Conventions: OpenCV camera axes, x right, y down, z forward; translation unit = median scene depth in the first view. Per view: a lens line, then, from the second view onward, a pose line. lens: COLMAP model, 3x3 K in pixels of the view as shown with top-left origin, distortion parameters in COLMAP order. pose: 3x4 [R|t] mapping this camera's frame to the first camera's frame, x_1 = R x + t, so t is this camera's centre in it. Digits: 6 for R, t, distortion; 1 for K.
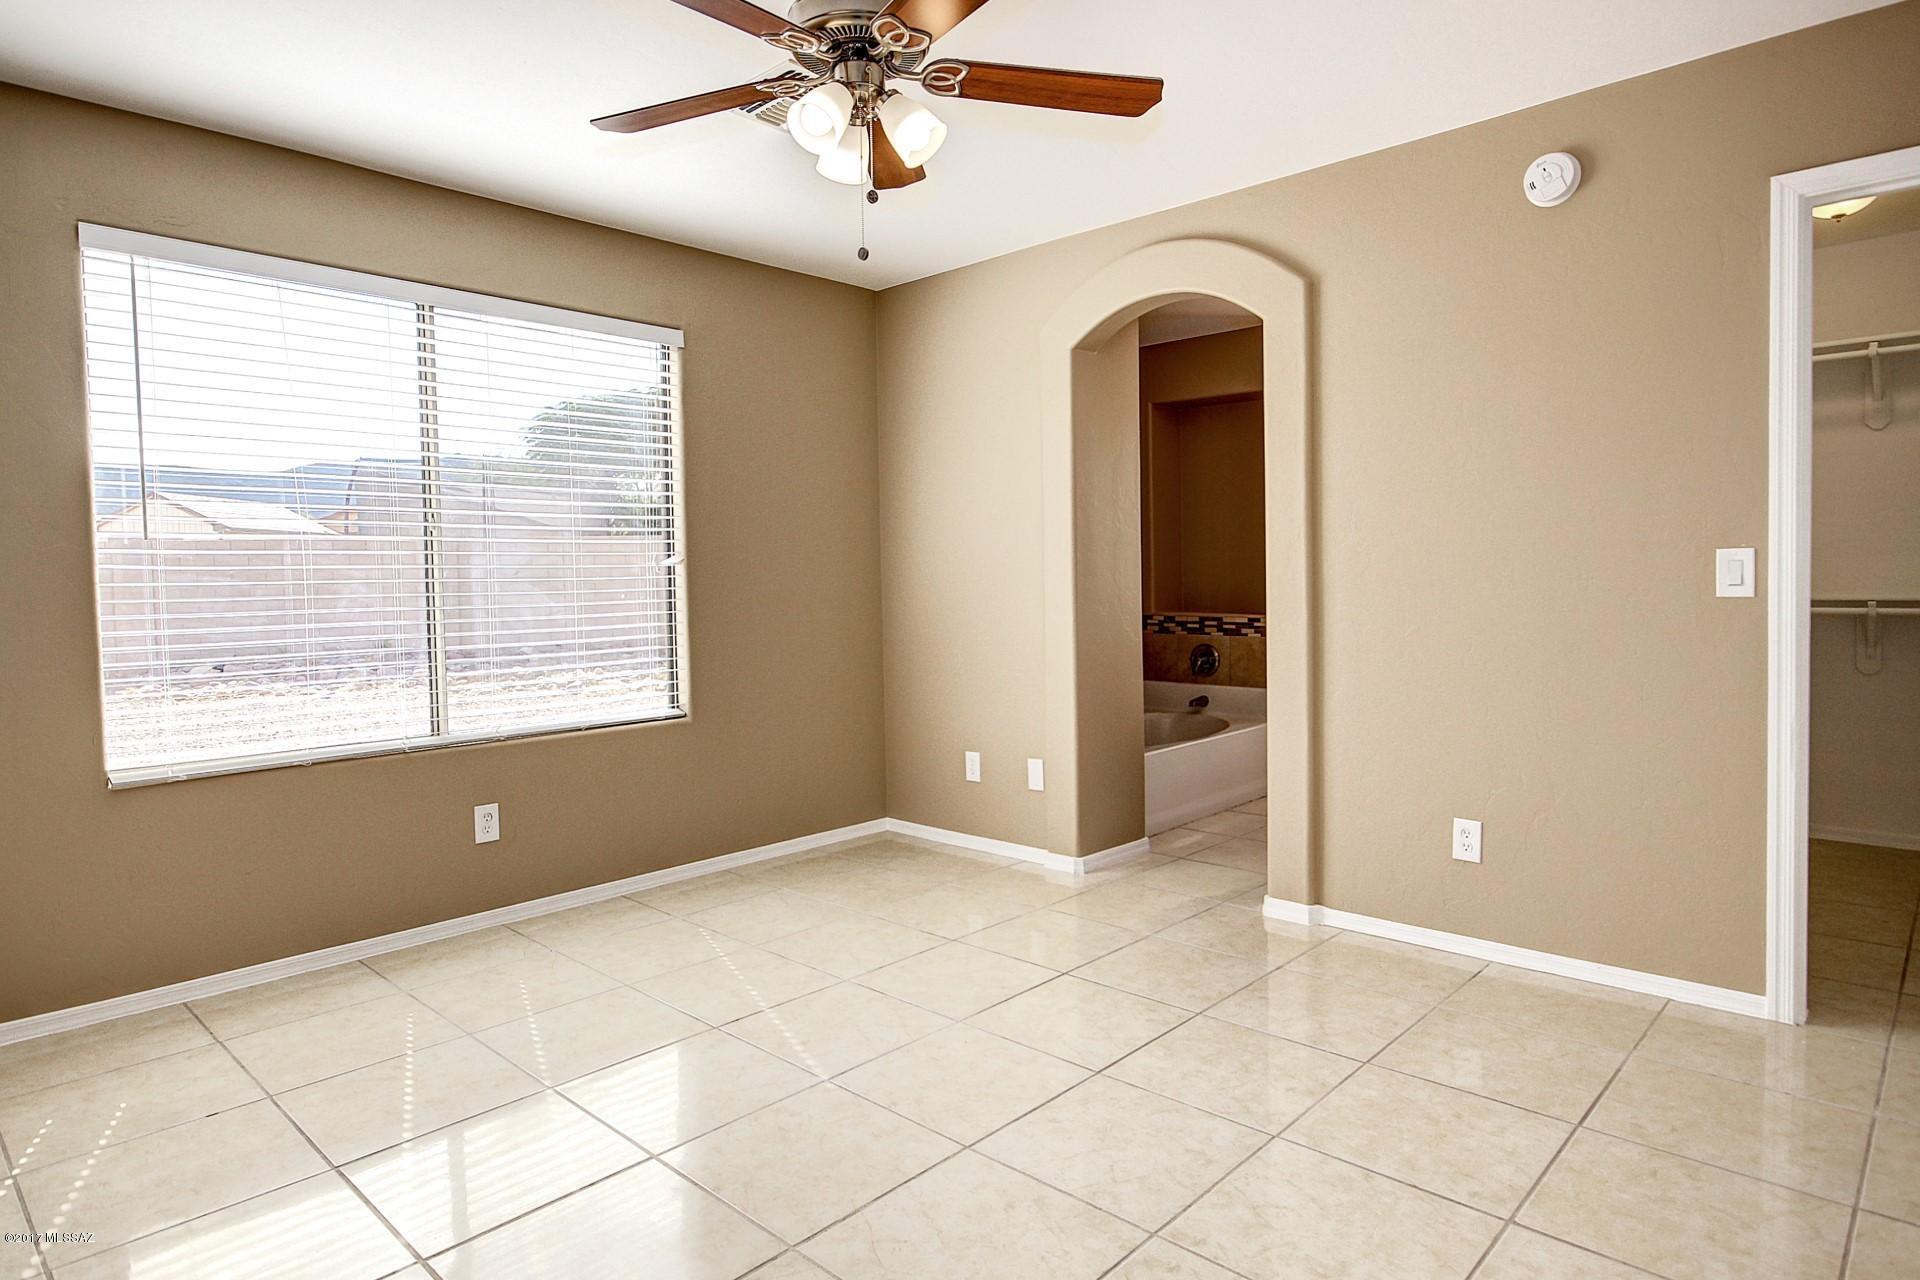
lens RADIAL K [[1117.8, 0, 959.7], [0, 1117.8, 630.5], [0, 0, 1]] dist [-0.006960, 0.007187]
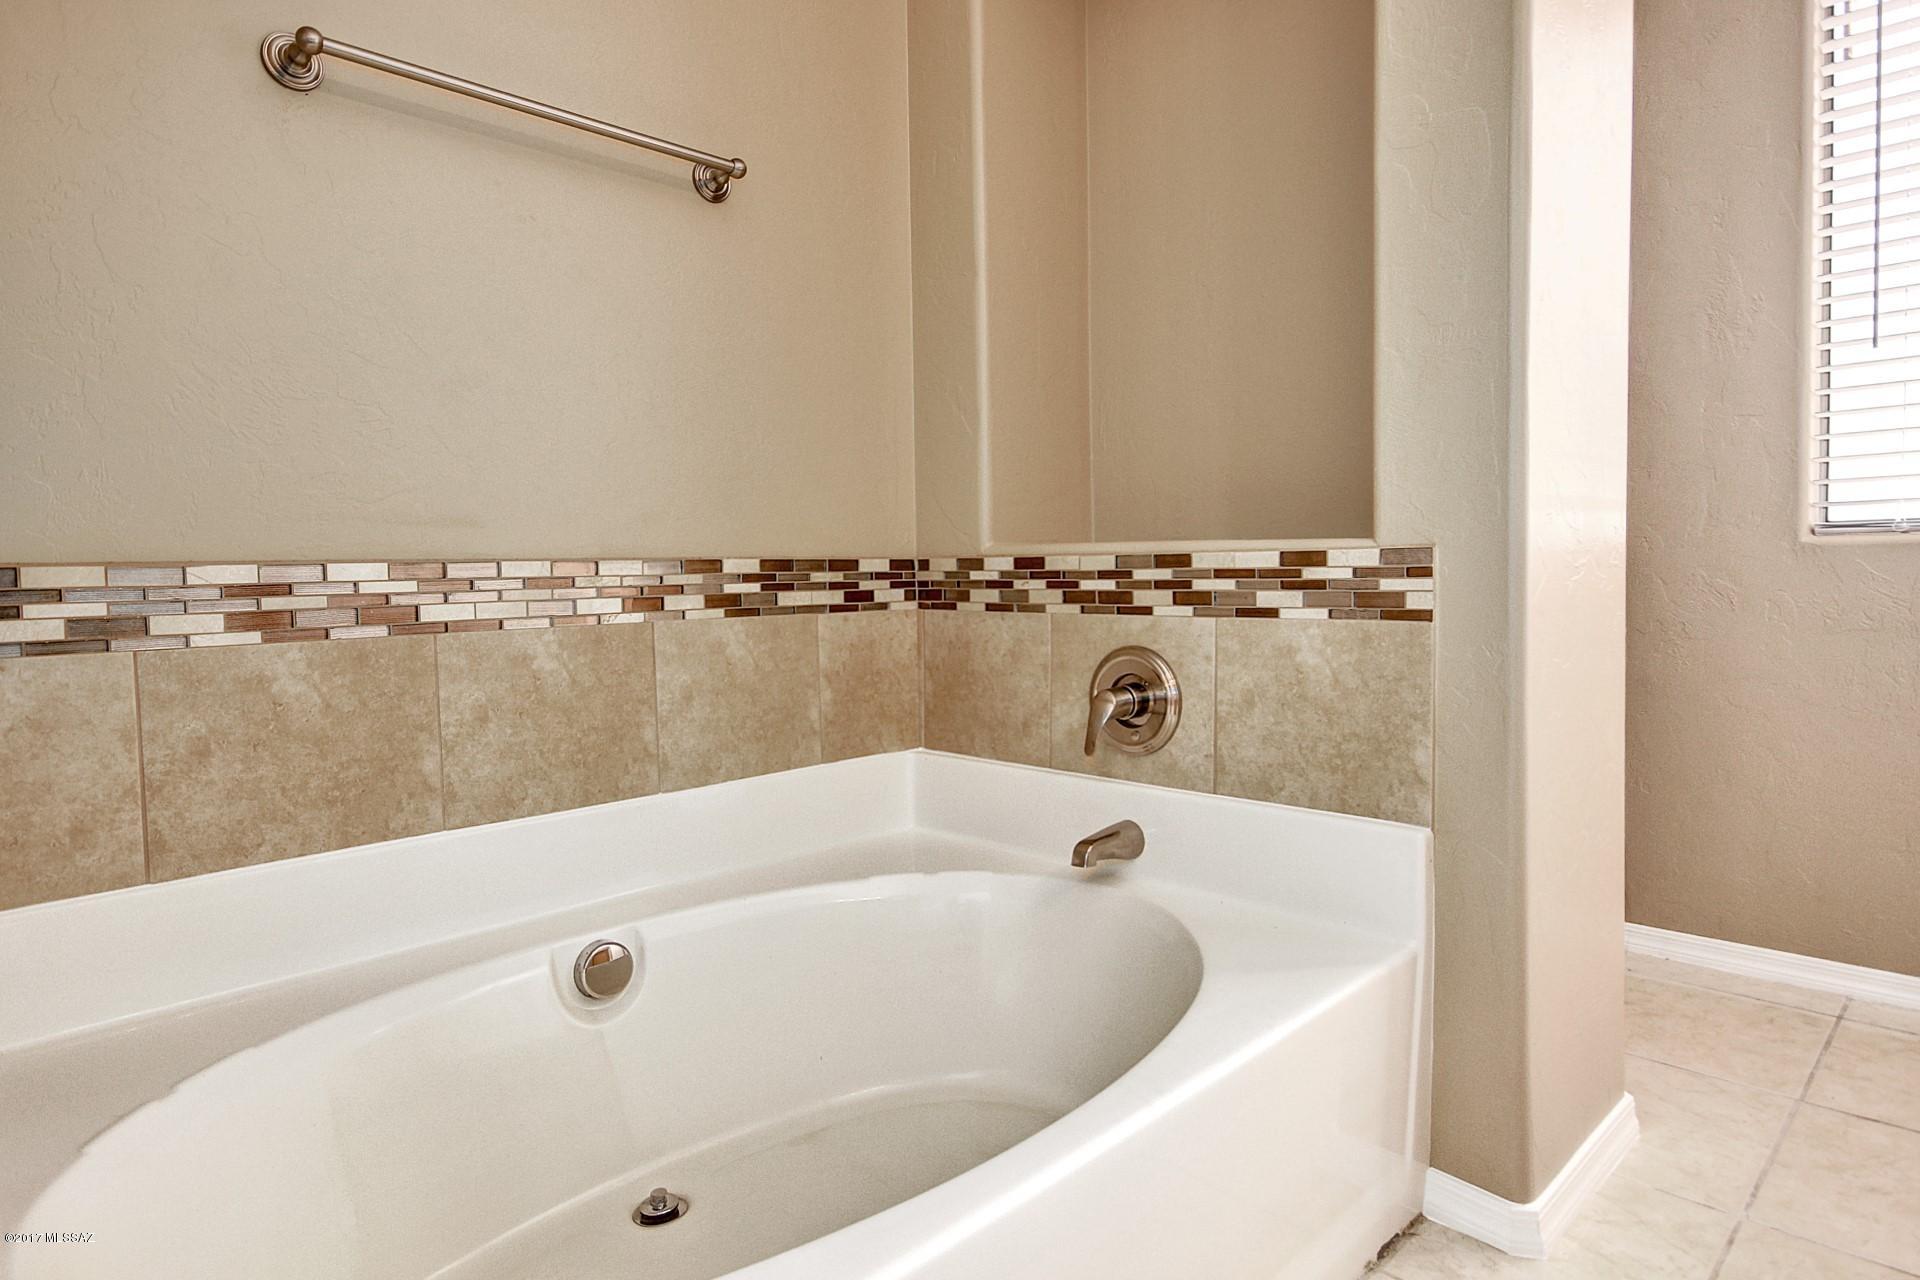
lens RADIAL K [[1117.8, 0, 957.9], [0, 1117.8, 638.1], [0, 0, 1]] dist [-0.006960, 0.007187]
pose [[0.999630, 0.004135, -0.026891, 0.181135], [-0.003843, 0.999933, 0.010922, 0.006881], [0.026934, -0.010814, 0.999579, 0.704121]]
